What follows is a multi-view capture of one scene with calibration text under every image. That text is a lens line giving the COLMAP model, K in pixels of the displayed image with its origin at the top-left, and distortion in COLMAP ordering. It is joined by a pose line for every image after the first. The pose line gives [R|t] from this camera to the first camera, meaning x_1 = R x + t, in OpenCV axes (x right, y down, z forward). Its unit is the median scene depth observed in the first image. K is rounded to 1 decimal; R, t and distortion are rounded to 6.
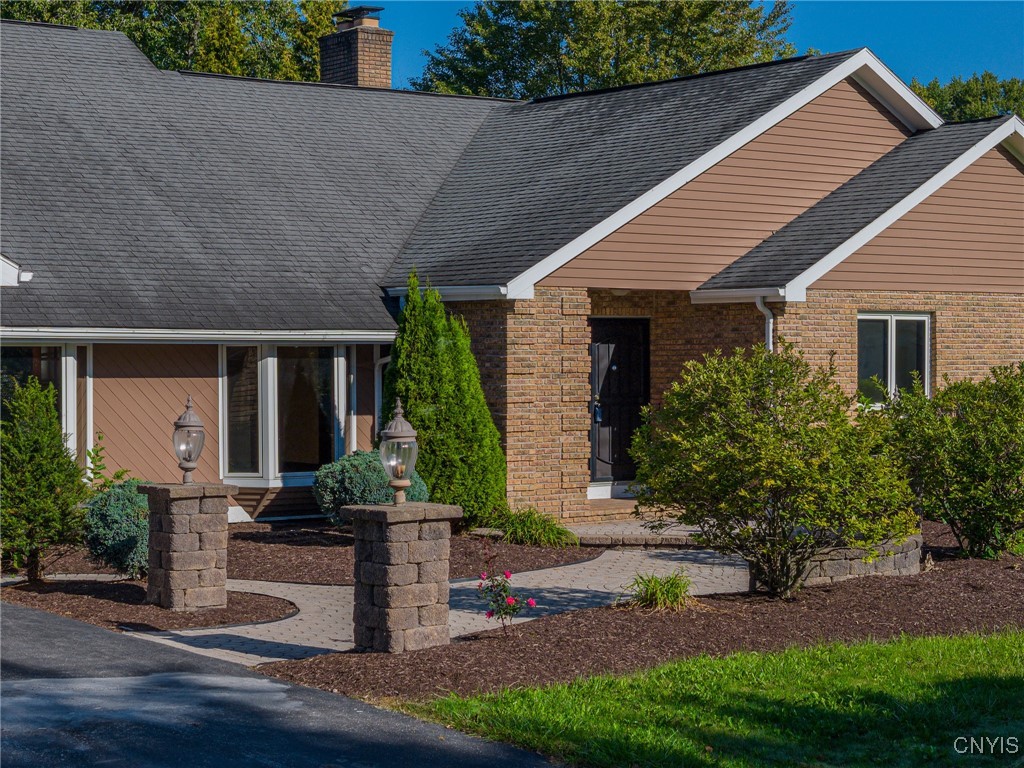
lens RADIAL K [[2074.9, 0, 512.0], [0, 2074.9, 384.0], [0, 0, 1]] dist [-0.000476, 0.048058]
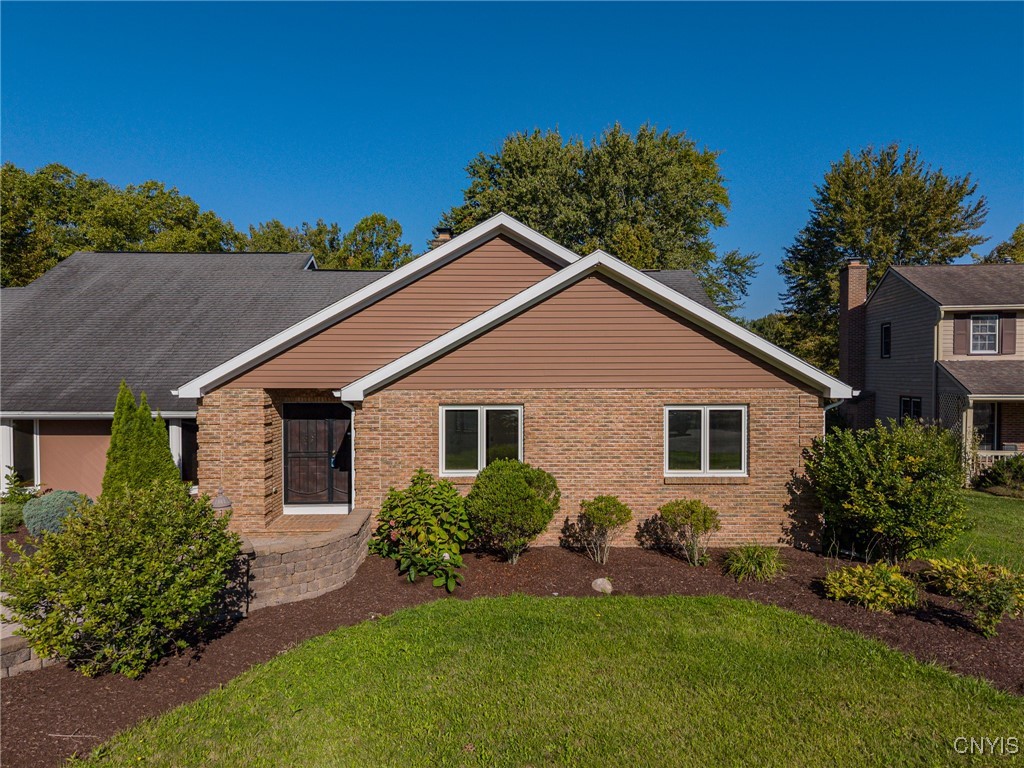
lens RADIAL K [[680.8, 0, 512.0], [0, 680.8, 384.0], [0, 0, 1]] dist [0.007981, -0.000051]
pose [[0.806493, 0.013482, -0.591090, 0.460662], [-0.007180, 0.999890, 0.013010, -0.053658], [0.591200, -0.006248, 0.806501, 0.650245]]
